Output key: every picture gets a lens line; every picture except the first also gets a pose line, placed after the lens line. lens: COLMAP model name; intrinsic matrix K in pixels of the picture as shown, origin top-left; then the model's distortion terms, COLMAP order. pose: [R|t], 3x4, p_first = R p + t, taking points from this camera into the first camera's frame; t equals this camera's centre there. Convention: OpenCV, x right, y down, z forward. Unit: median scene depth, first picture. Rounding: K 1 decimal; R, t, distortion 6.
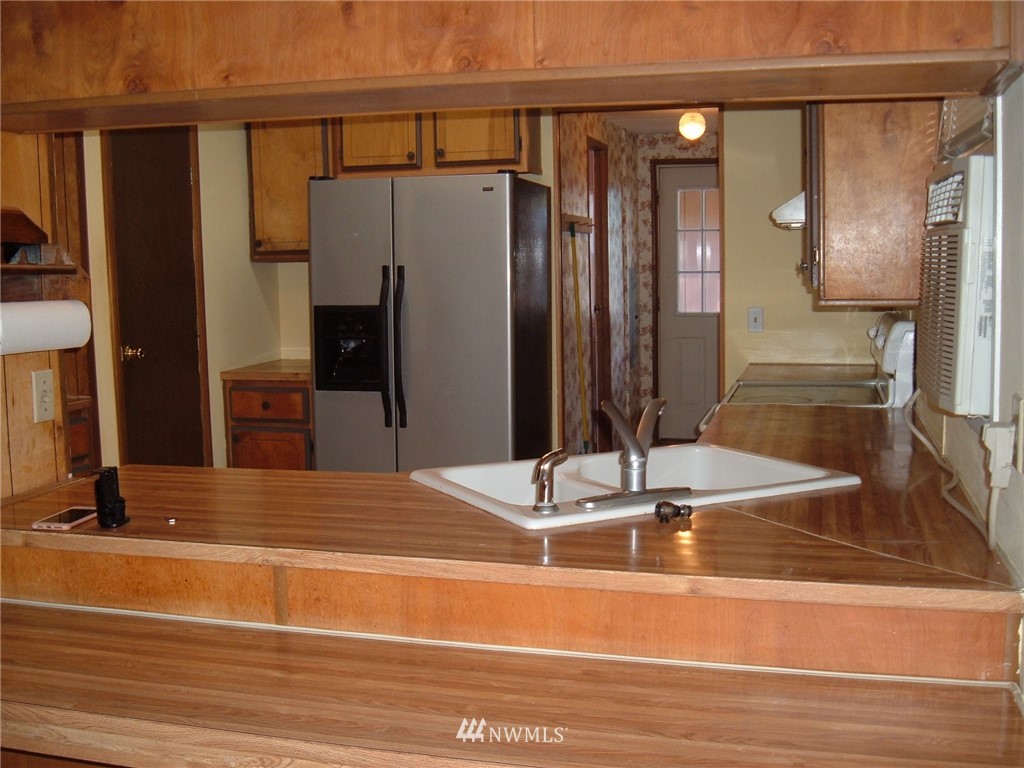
lens RADIAL K [[1125.9, 0, 511.9], [0, 1125.9, 384.7], [0, 0, 1]] dist [-0.093508, 0.000000]
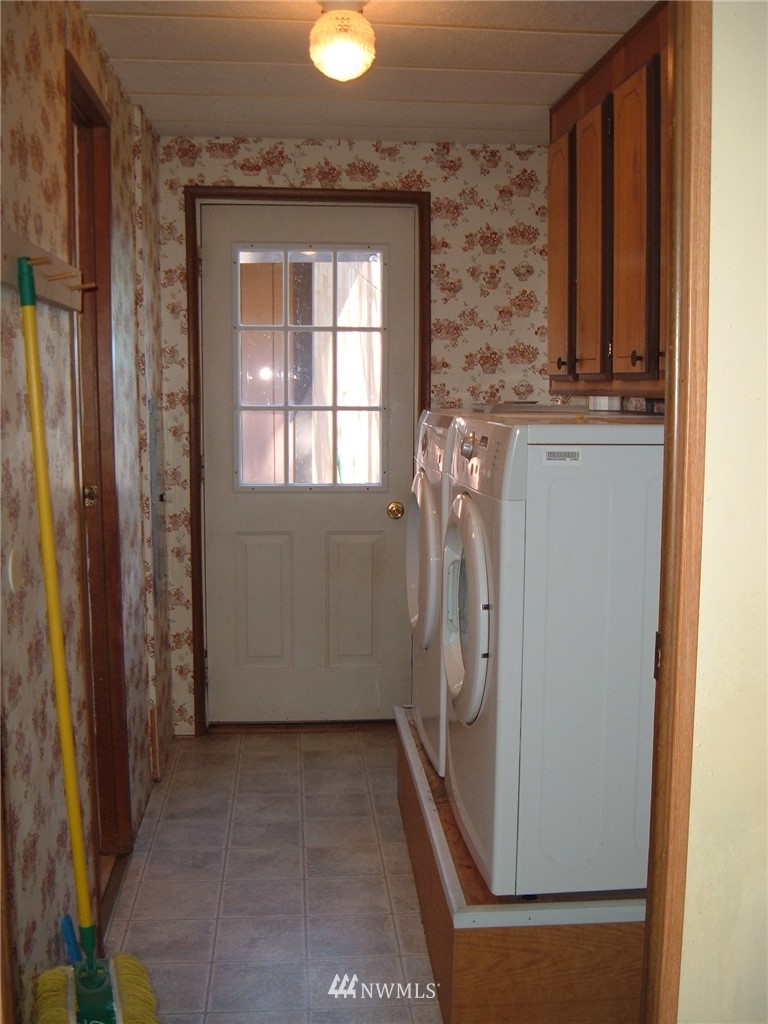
lens RADIAL K [[1125.9, 0, 388.3], [0, 1125.9, 513.0], [0, 0, 1]] dist [-0.093508, 0.000000]
pose [[0.934033, -0.020296, 0.356610, 0.026868], [0.019020, 0.999794, 0.007086, -0.054625], [-0.356680, 0.000164, 0.934226, 0.494874]]
